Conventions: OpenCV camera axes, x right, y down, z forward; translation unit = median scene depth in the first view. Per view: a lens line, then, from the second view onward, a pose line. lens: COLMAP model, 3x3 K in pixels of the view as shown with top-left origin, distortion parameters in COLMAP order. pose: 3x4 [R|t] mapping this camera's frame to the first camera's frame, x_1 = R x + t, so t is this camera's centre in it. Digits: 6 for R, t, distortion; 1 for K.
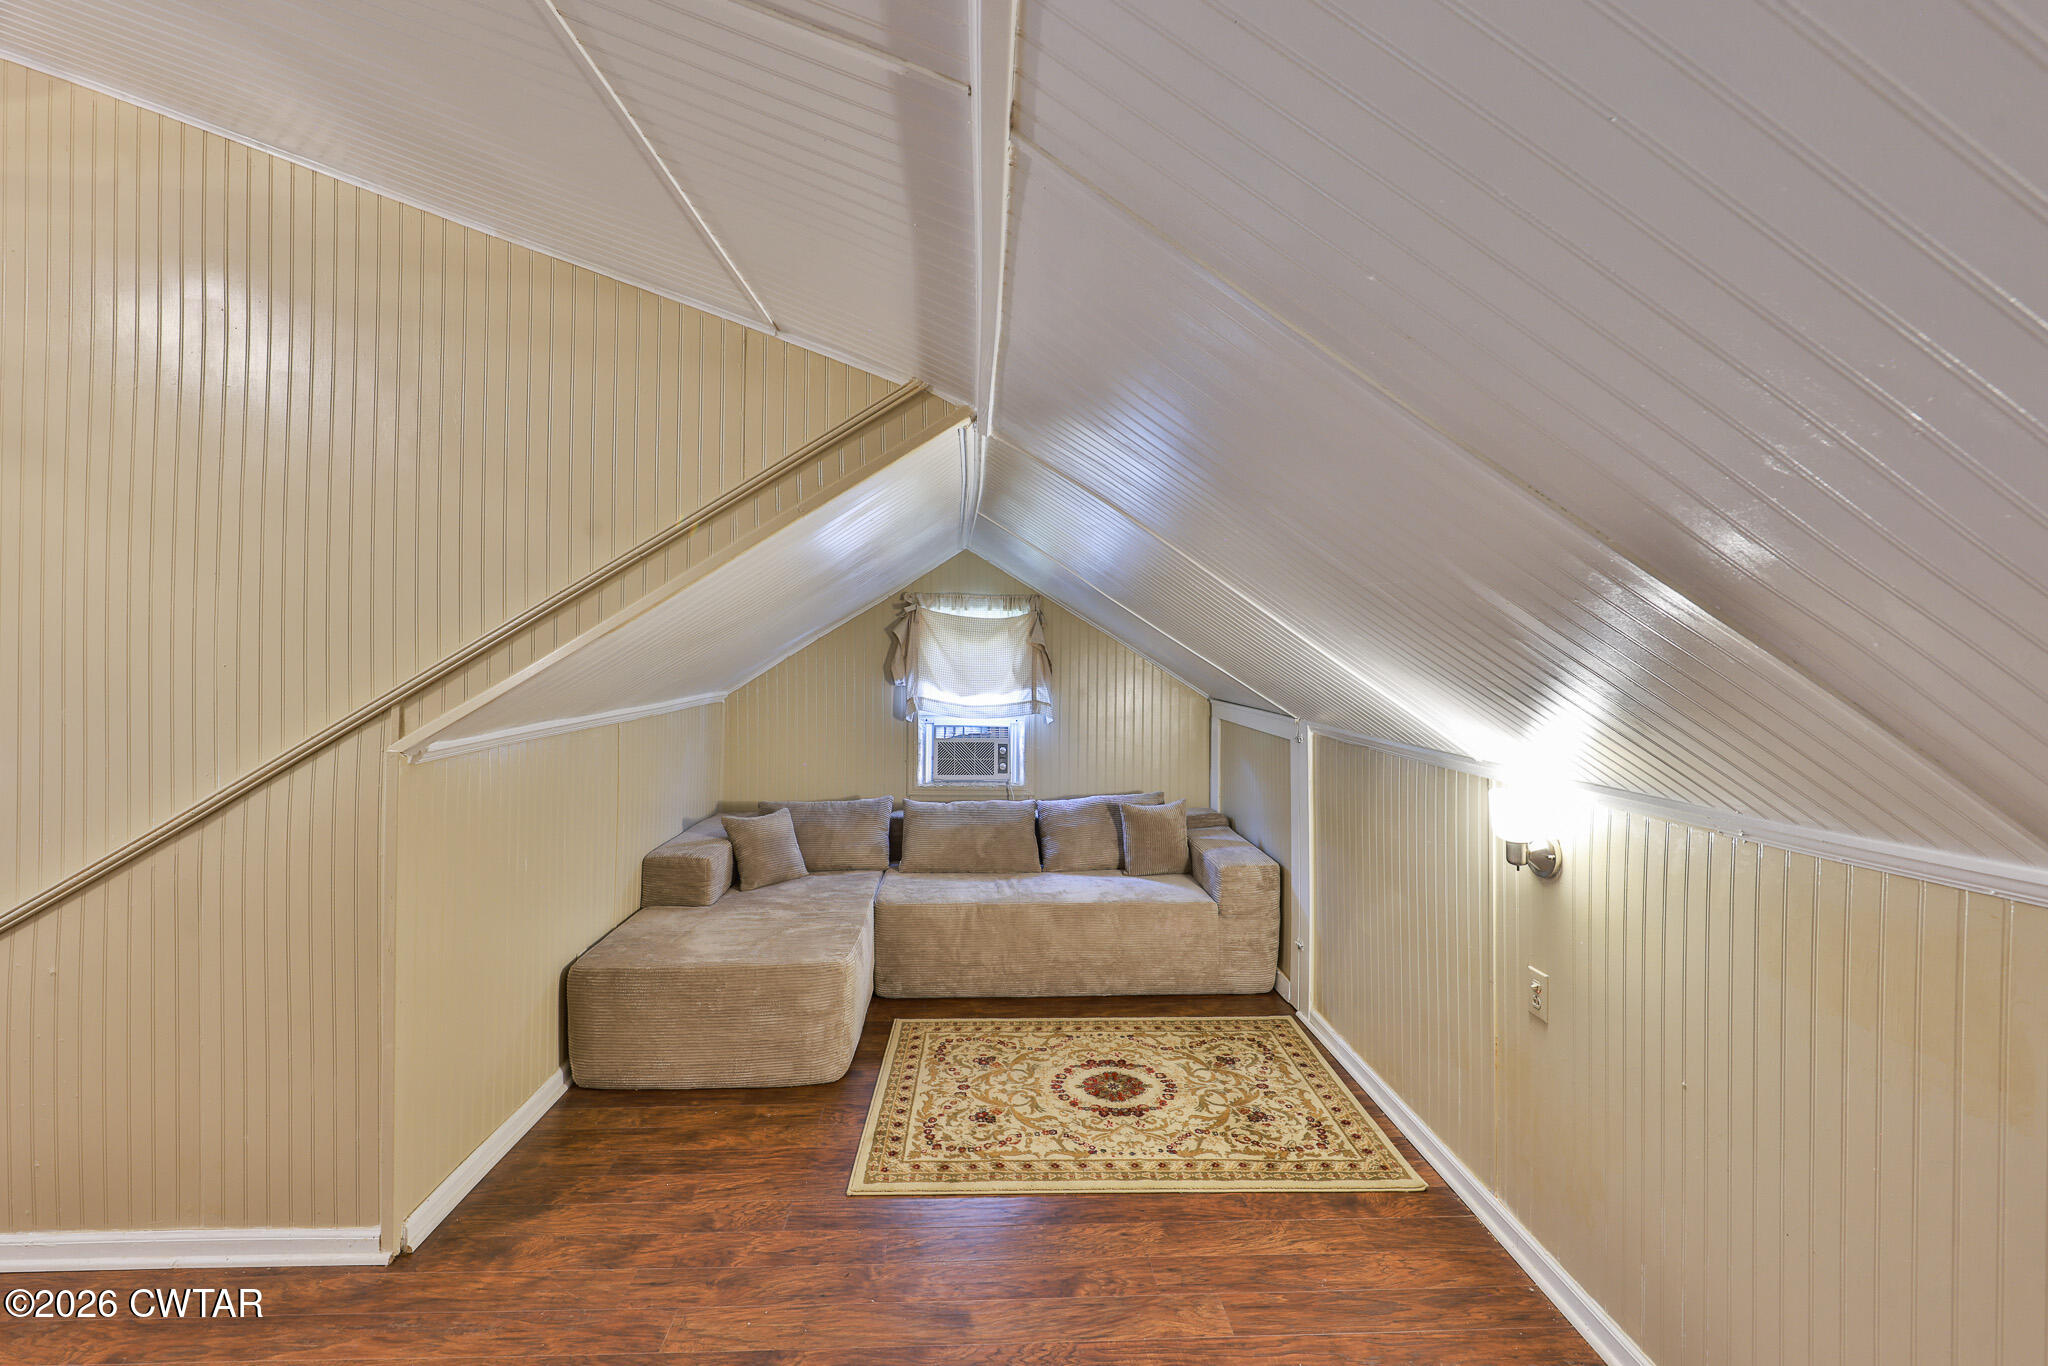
lens RADIAL K [[851.4, 0, 1023.9], [0, 851.4, 684.8], [0, 0, 1]] dist [-0.000906, -0.000347]
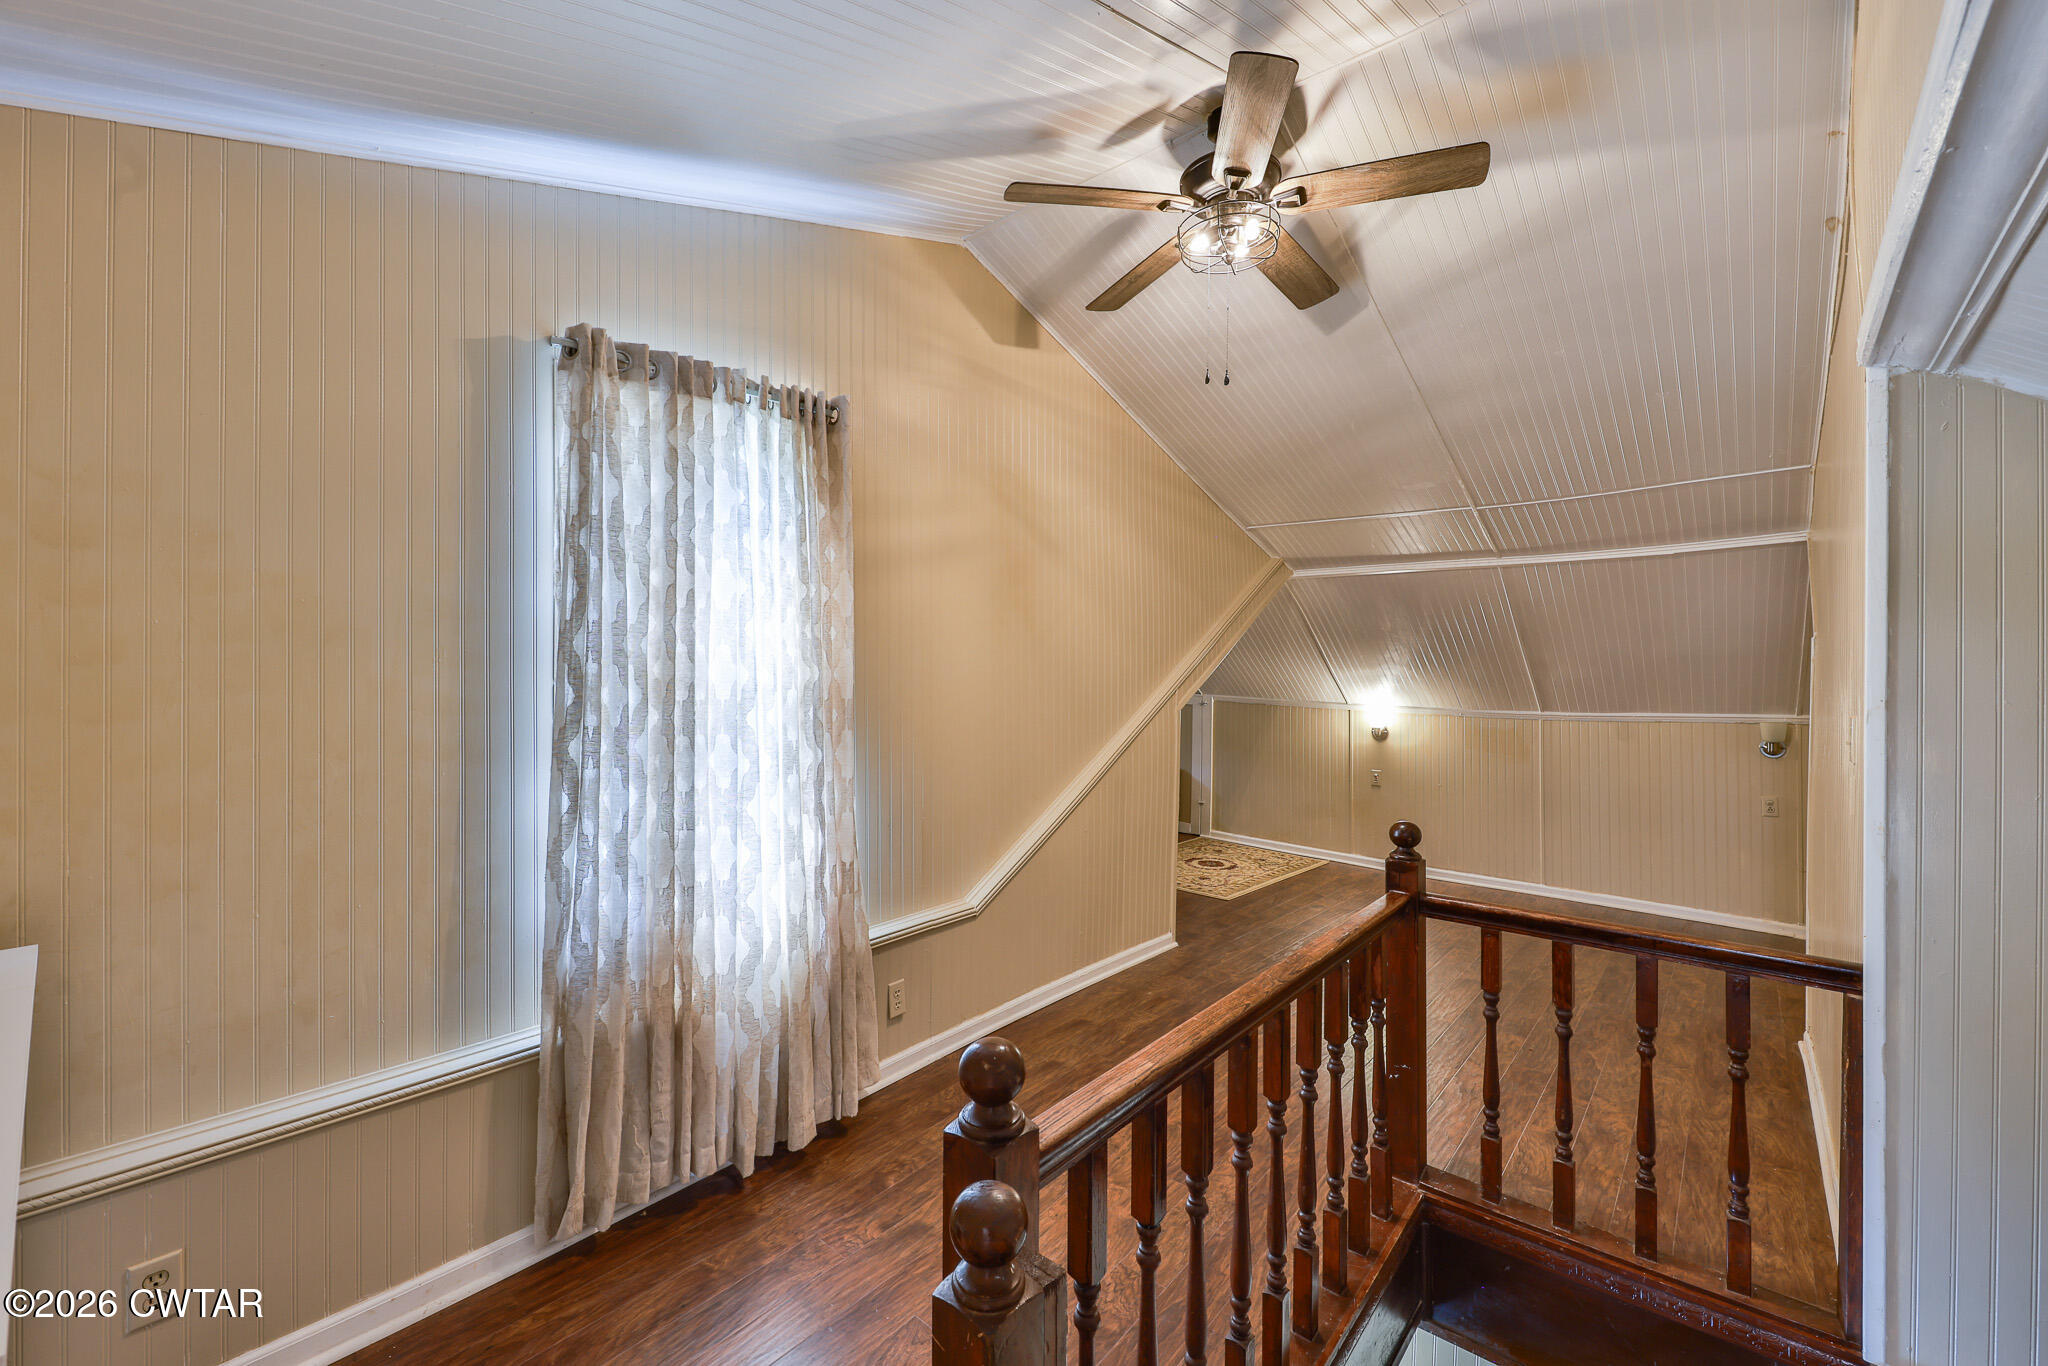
lens RADIAL K [[851.4, 0, 1023.8], [0, 851.4, 678.4], [0, 0, 1]] dist [-0.000906, -0.000347]
pose [[0.695607, -0.008437, 0.718373, -2.539427], [0.002682, 0.999955, 0.009147, -0.028693], [-0.718418, -0.004436, 0.695598, -0.232408]]
